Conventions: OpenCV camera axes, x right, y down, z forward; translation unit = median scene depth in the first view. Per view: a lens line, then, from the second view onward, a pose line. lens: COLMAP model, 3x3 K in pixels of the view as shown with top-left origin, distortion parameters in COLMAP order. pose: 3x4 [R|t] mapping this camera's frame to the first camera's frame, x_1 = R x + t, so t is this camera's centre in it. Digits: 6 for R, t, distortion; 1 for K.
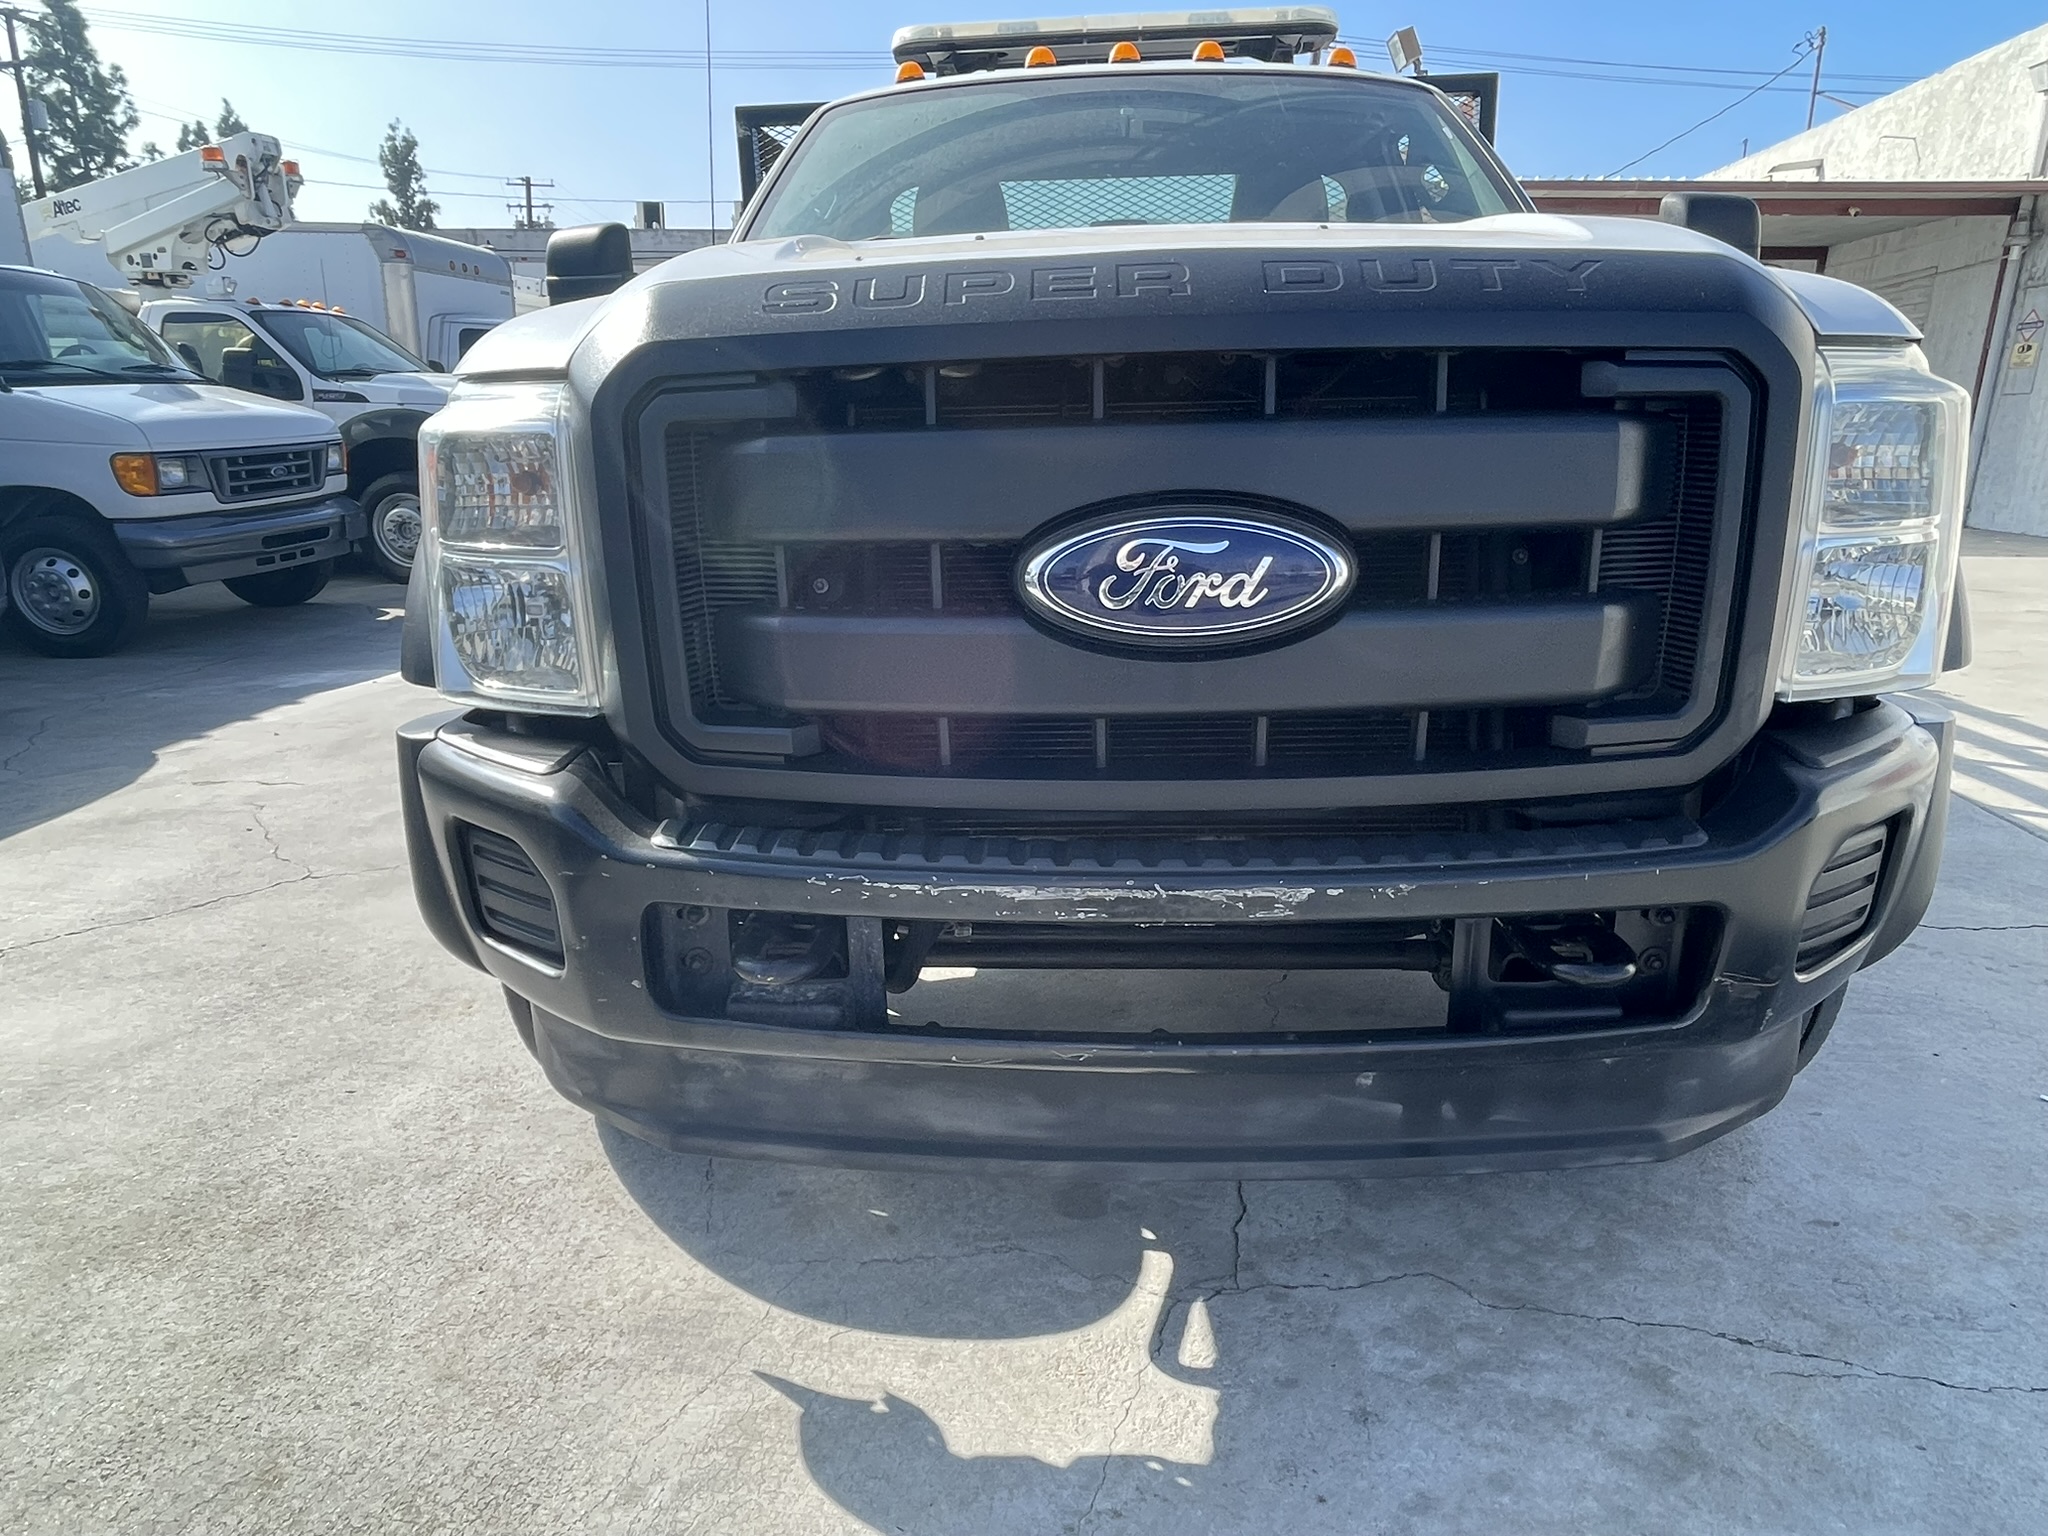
lens RADIAL K [[1285.6, 0, 1014.3], [0, 1285.6, 778.4], [0, 0, 1]] dist [-0.026904, 0.021582]
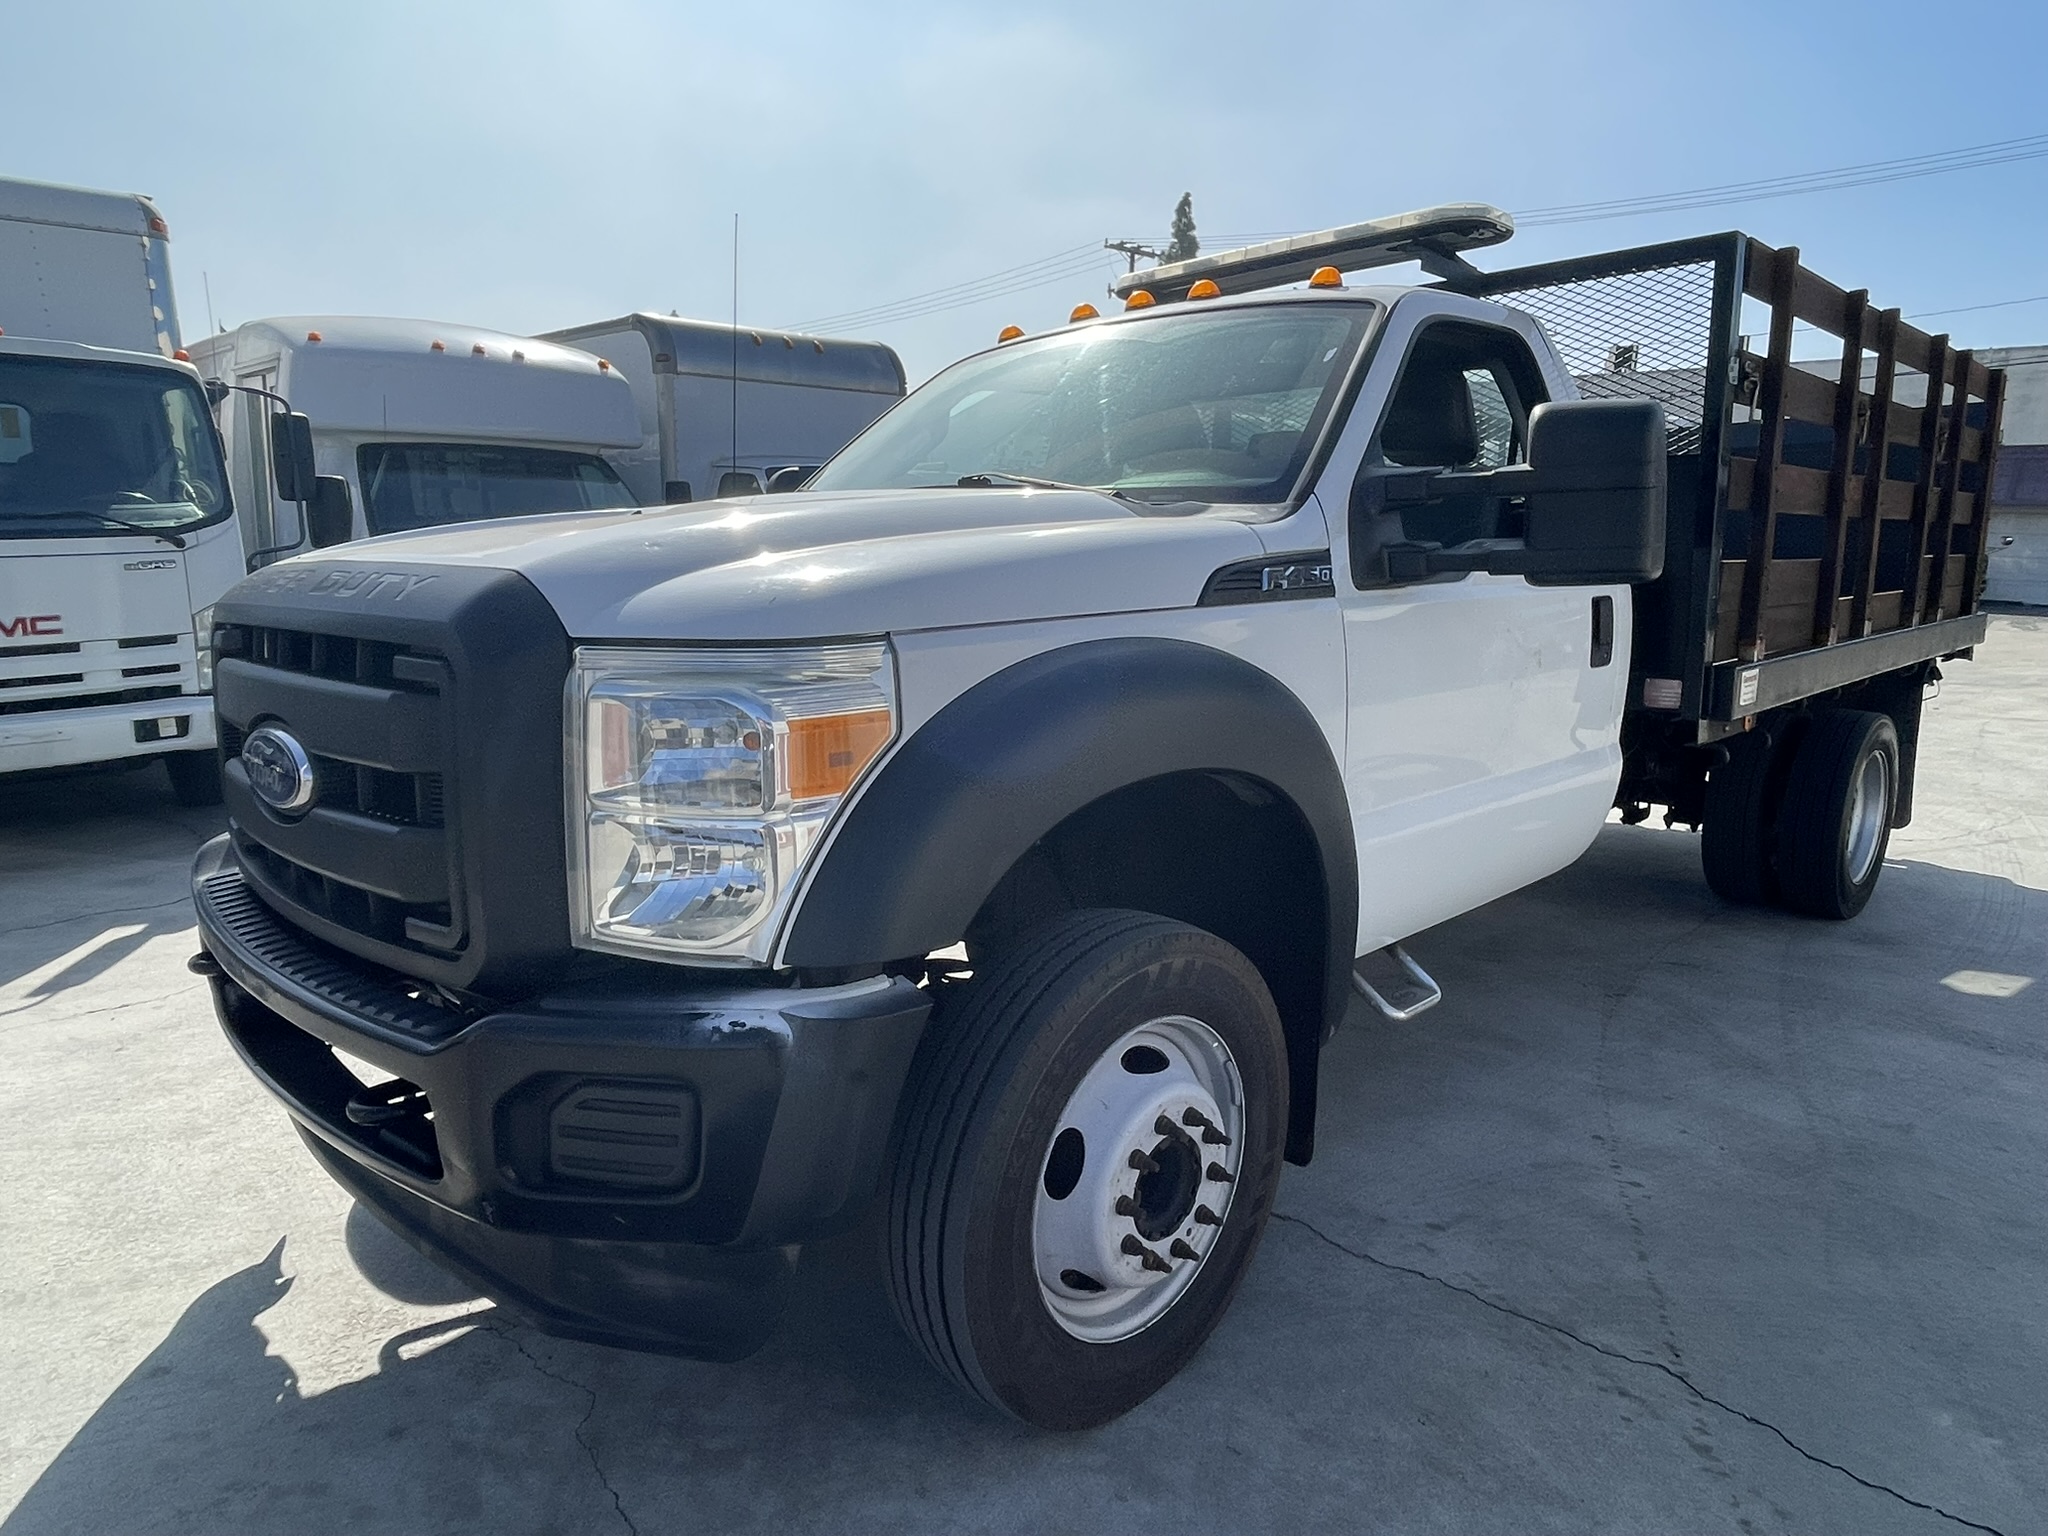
lens RADIAL K [[1285.6, 0, 1014.3], [0, 1285.6, 778.4], [0, 0, 1]] dist [-0.026904, 0.021582]
pose [[0.732683, 0.130571, -0.667927, 1.395599], [-0.194540, 0.980655, -0.021696, -0.221965], [0.652173, 0.145835, 0.743911, 0.331022]]
